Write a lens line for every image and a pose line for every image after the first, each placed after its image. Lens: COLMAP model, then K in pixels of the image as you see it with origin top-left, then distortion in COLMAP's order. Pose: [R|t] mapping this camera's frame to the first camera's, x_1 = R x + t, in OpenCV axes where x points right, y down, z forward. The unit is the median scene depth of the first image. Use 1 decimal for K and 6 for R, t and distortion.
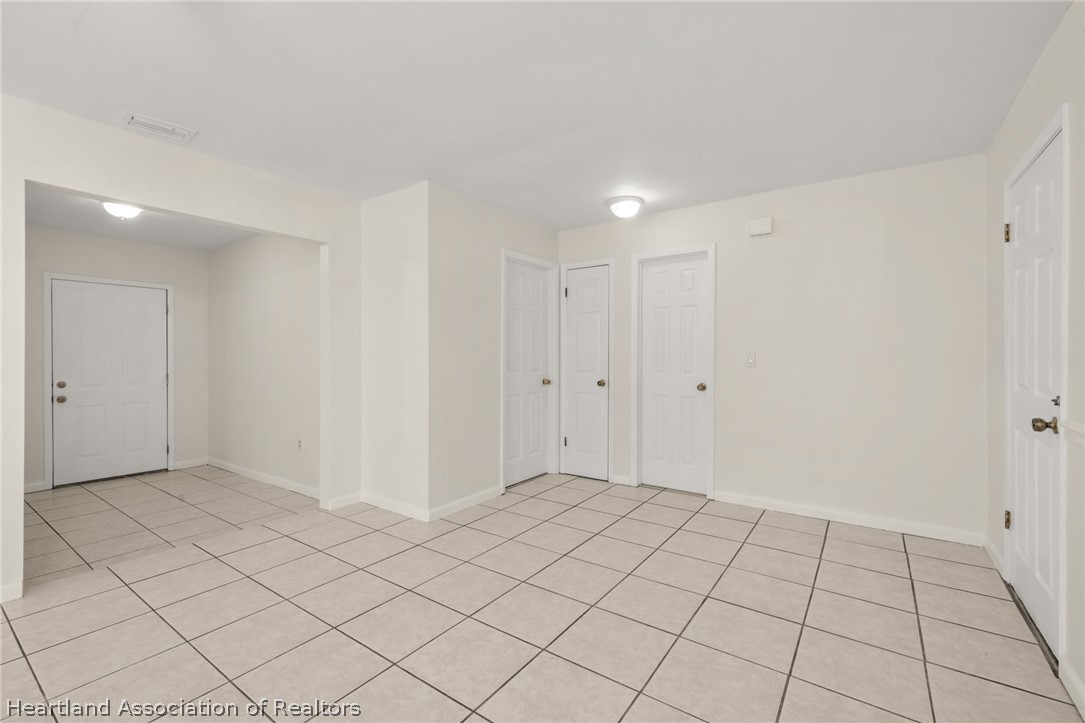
lens RADIAL K [[467.9, 0, 542.5], [0, 467.9, 361.5], [0, 0, 1]] dist [-0.001280, -0.000444]
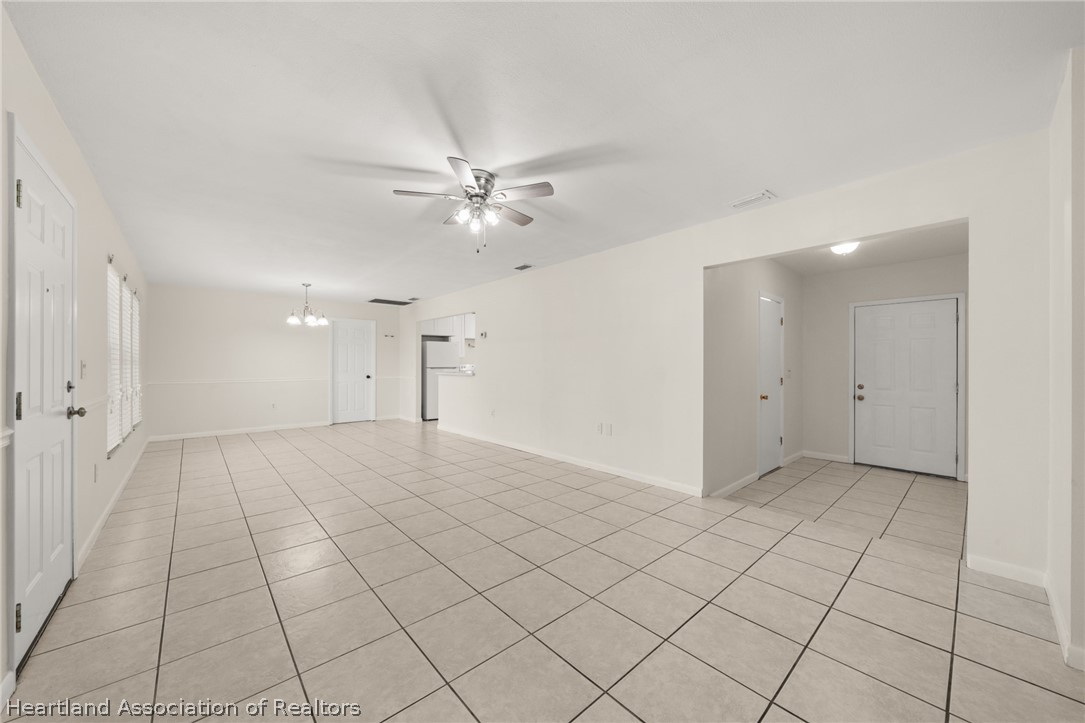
lens RADIAL K [[398.5, 0, 536.9], [0, 398.5, 368.3], [0, 0, 1]] dist [-0.001697, 0.000009]
pose [[-0.230995, 0.008140, -0.972921, 0.272526], [-0.009413, 0.999900, 0.010600, -0.005124], [0.972909, 0.011607, -0.230896, 0.373834]]
